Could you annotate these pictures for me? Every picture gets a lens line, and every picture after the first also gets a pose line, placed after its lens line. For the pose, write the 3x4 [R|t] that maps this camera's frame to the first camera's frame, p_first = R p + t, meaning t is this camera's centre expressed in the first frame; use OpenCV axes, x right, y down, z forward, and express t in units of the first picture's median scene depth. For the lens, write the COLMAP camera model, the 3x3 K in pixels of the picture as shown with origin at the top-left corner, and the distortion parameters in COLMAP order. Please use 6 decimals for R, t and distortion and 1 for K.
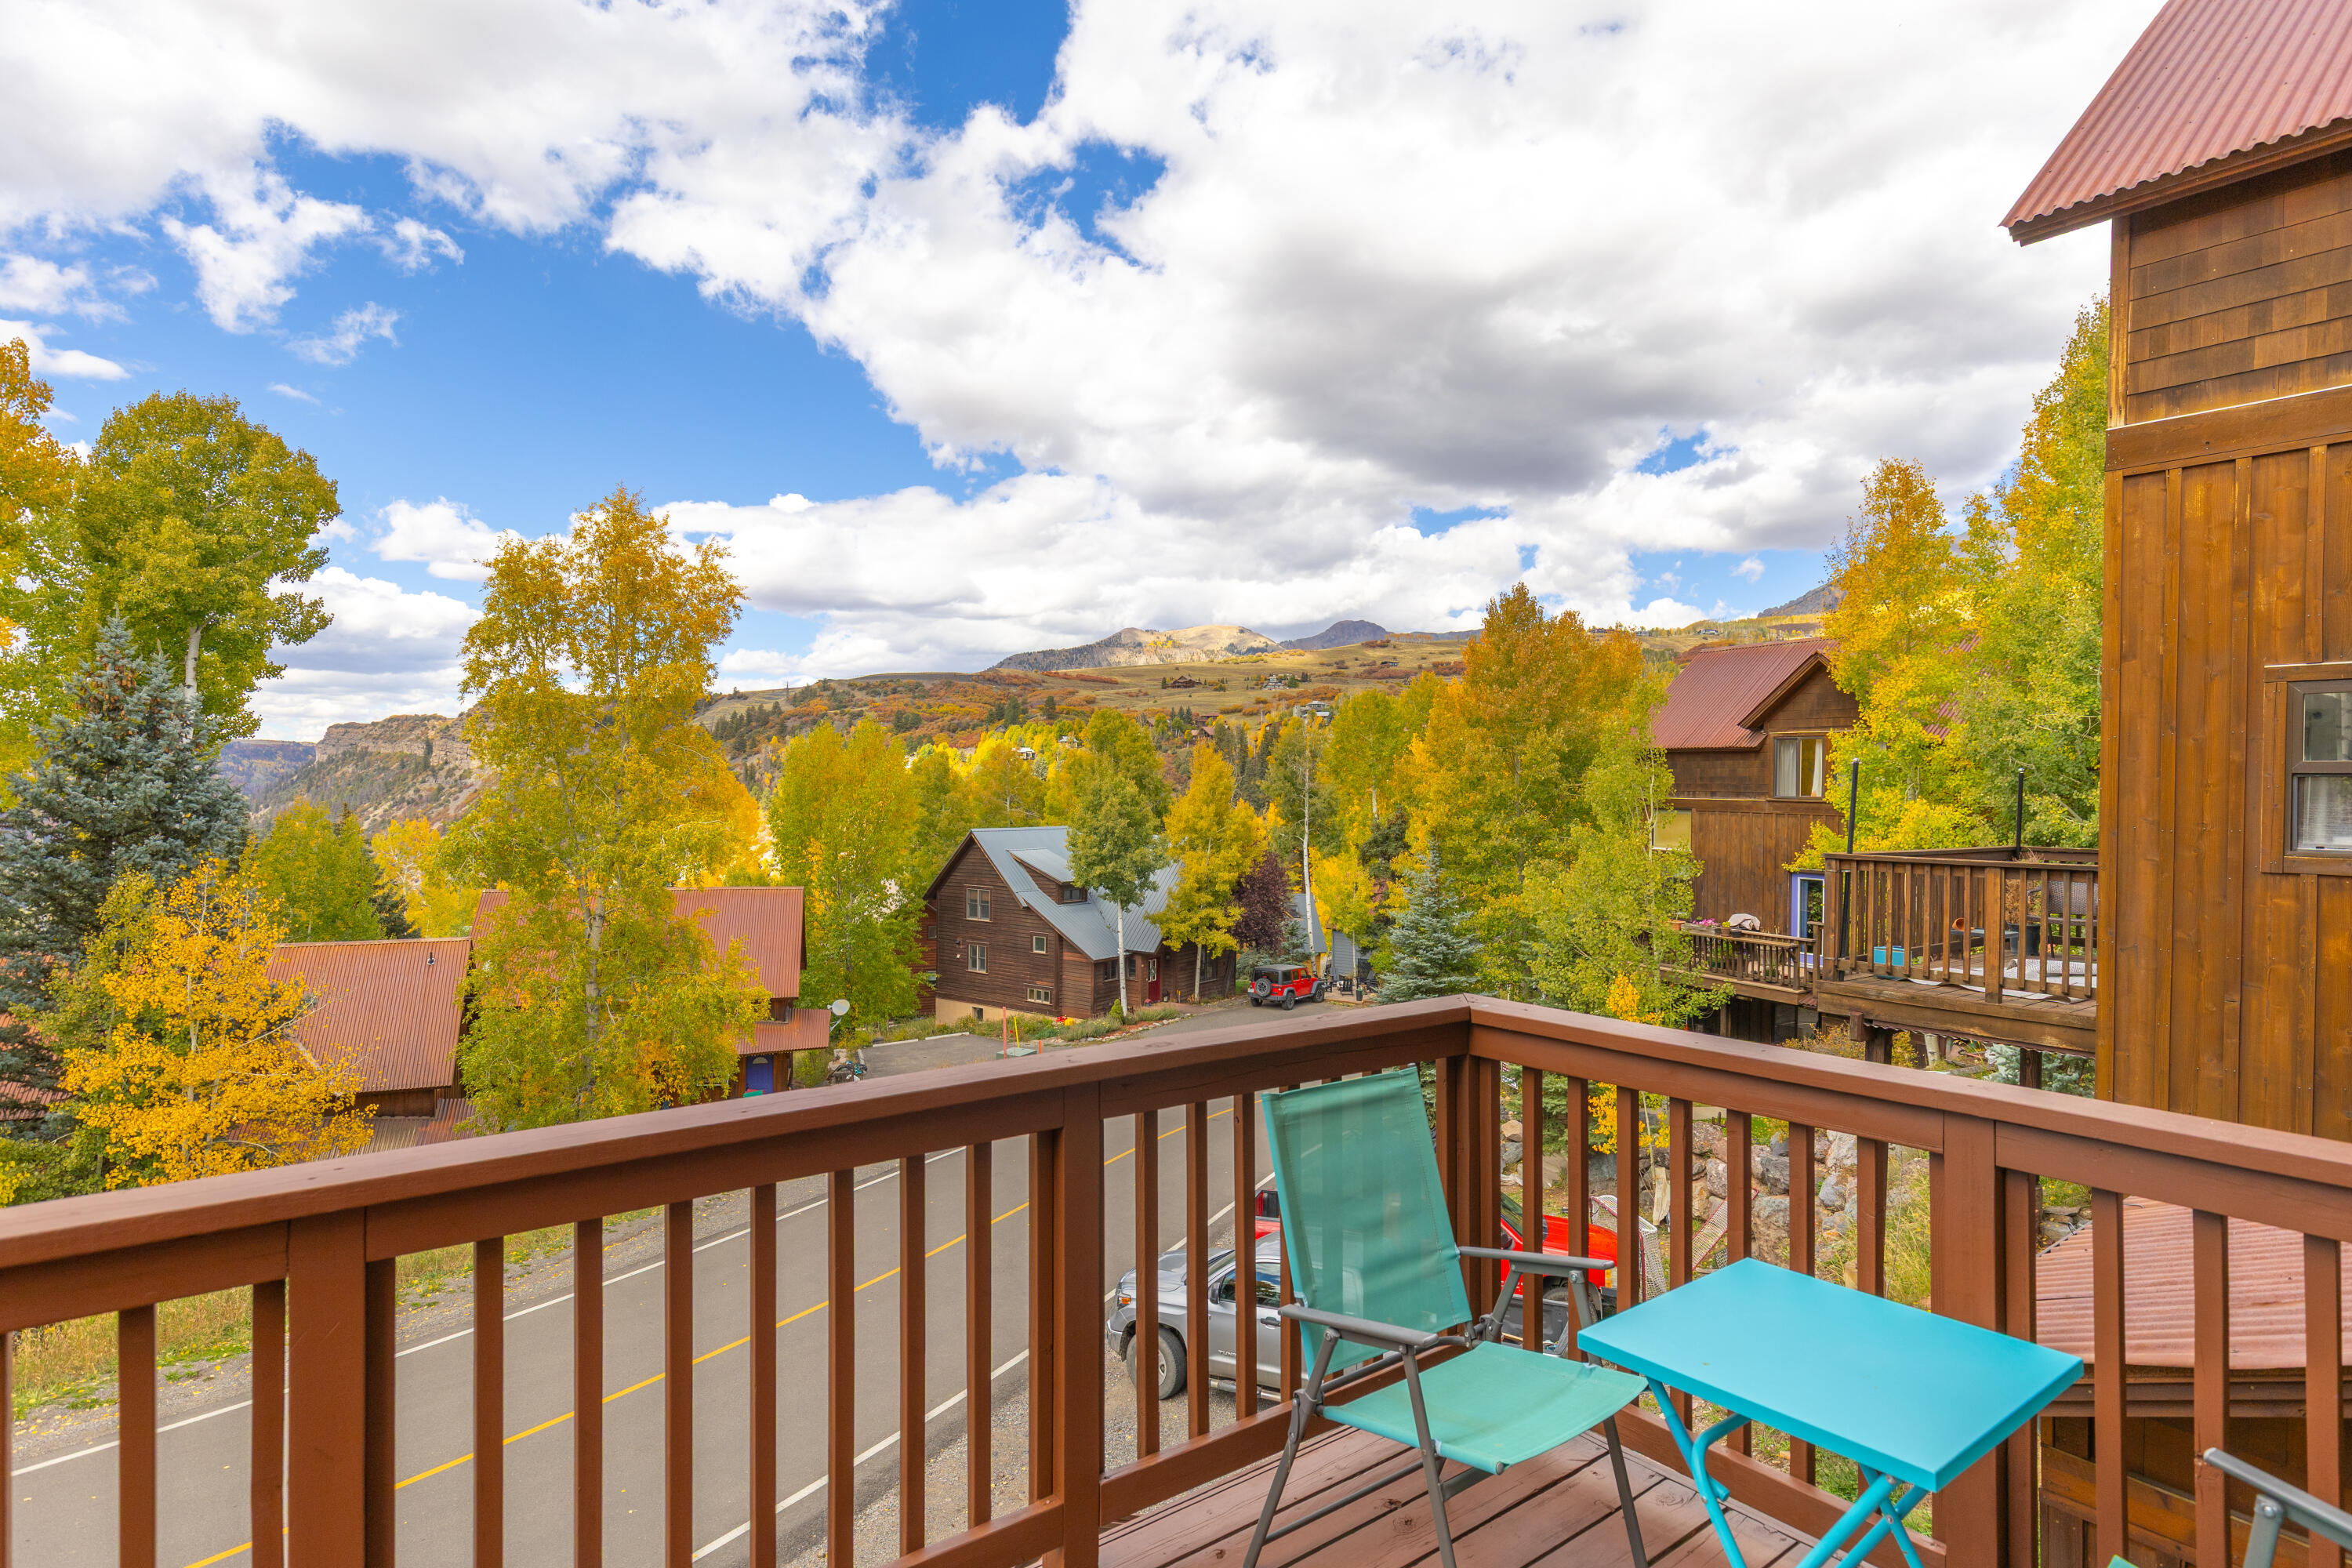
lens RADIAL K [[1213.3, 0, 1188.4], [0, 1213.3, 790.3], [0, 0, 1]] dist [0.004137, 0.000289]
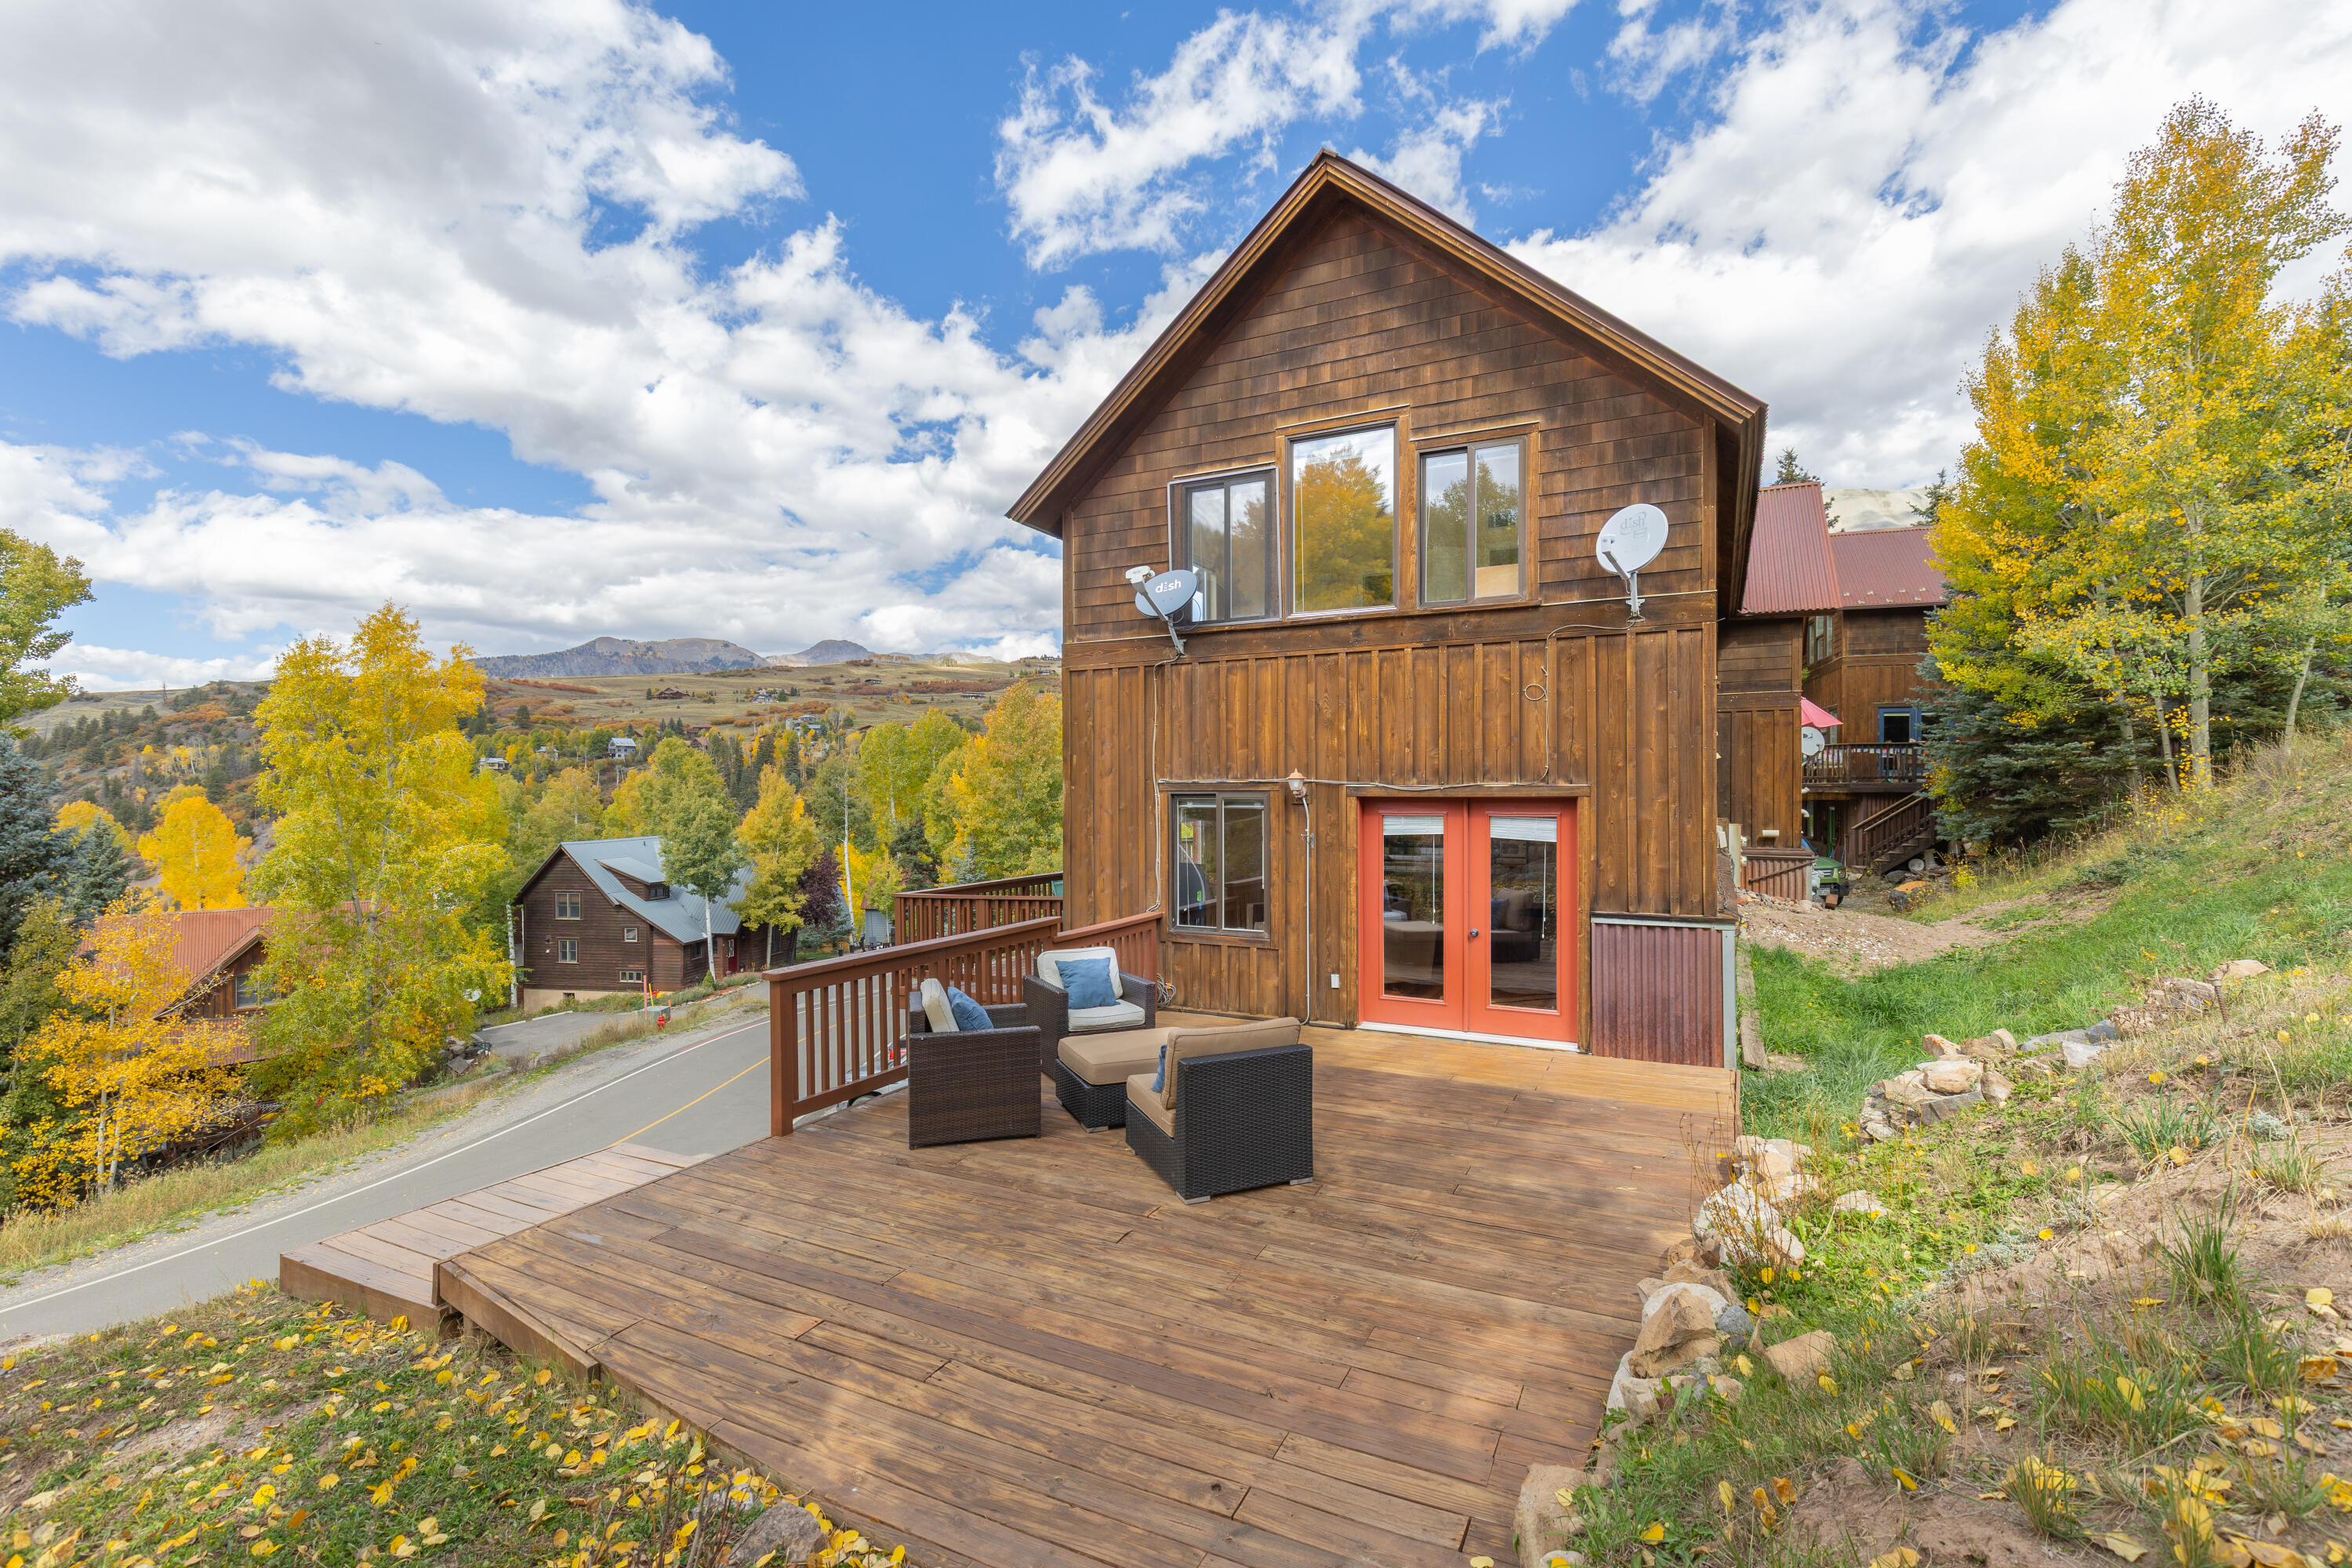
lens RADIAL K [[1056.4, 0, 1180.7], [0, 1056.4, 786.3], [0, 0, 1]] dist [0.005420, -0.001511]
pose [[0.901139, -0.016032, 0.433235, -0.086010], [0.018290, 0.999832, -0.001045, -0.011931], [-0.433145, 0.008865, 0.901281, -0.212762]]
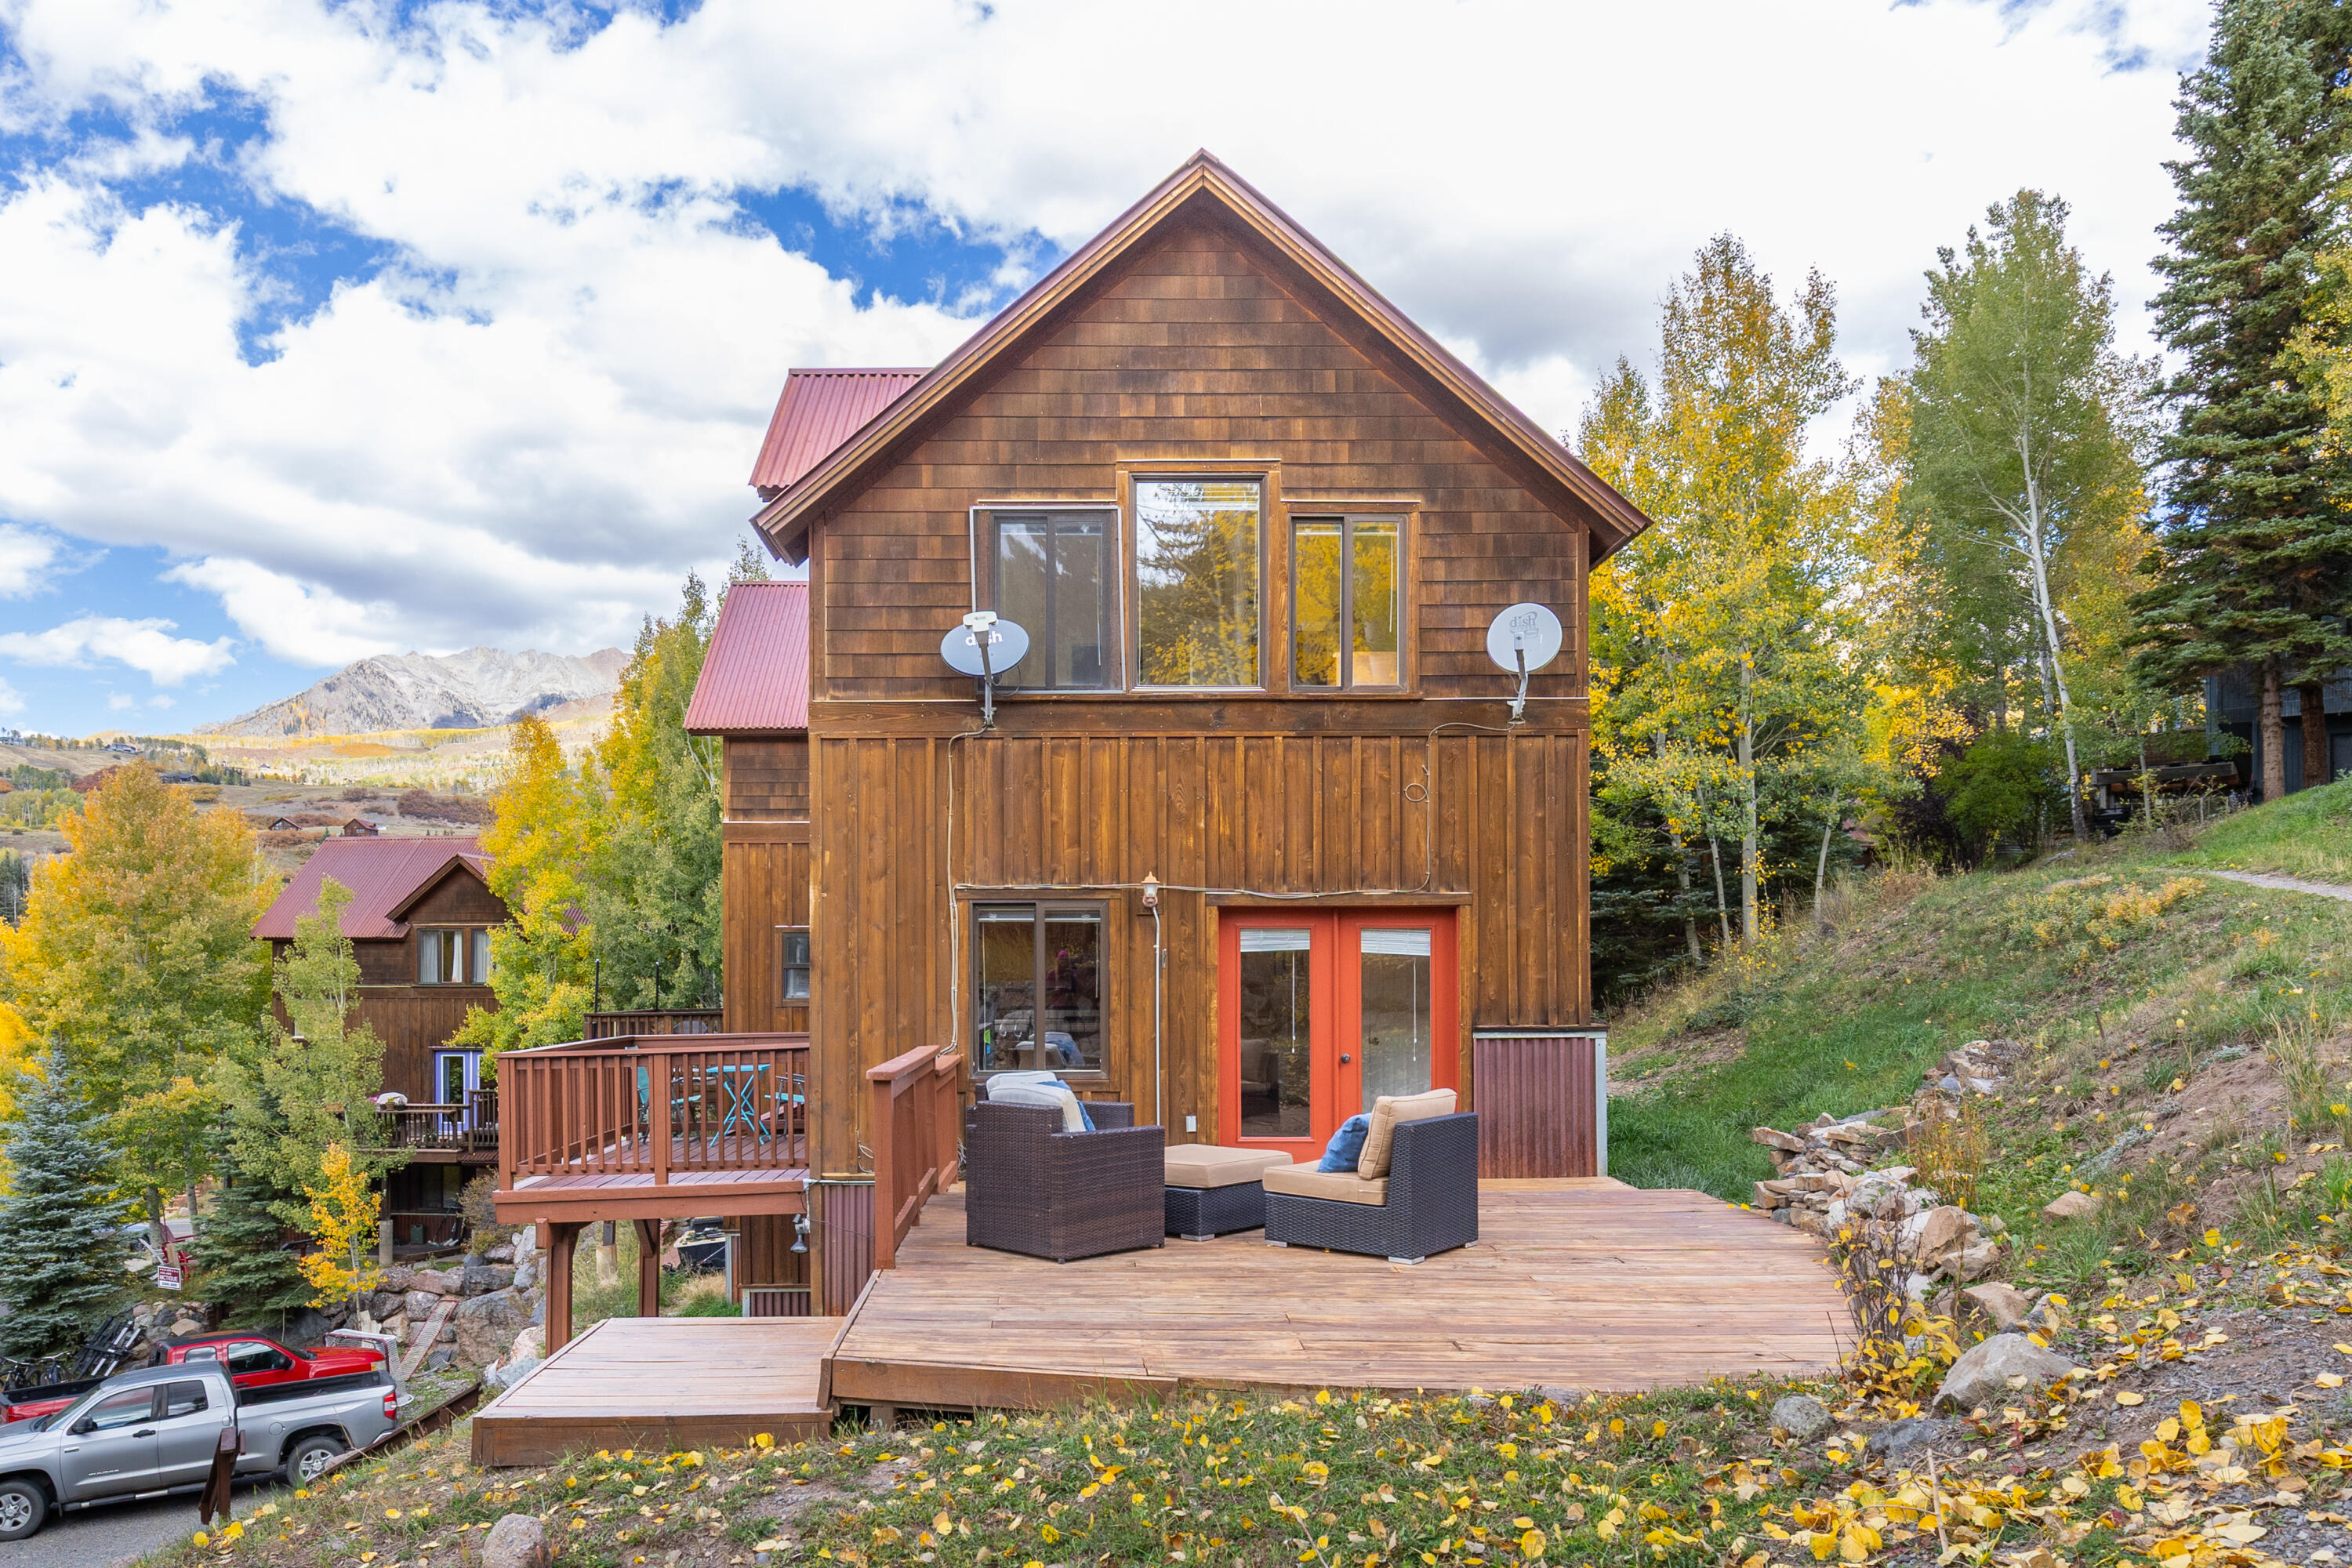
lens RADIAL K [[1672.3, 0, 1092.7], [0, 1672.3, 966.1], [0, 0, 1]] dist [-0.009813, -0.001193]
pose [[0.594140, -0.012257, 0.804268, -0.185181], [0.016409, 0.999861, 0.003117, -0.002366], [-0.804194, 0.011345, 0.594258, -0.194114]]
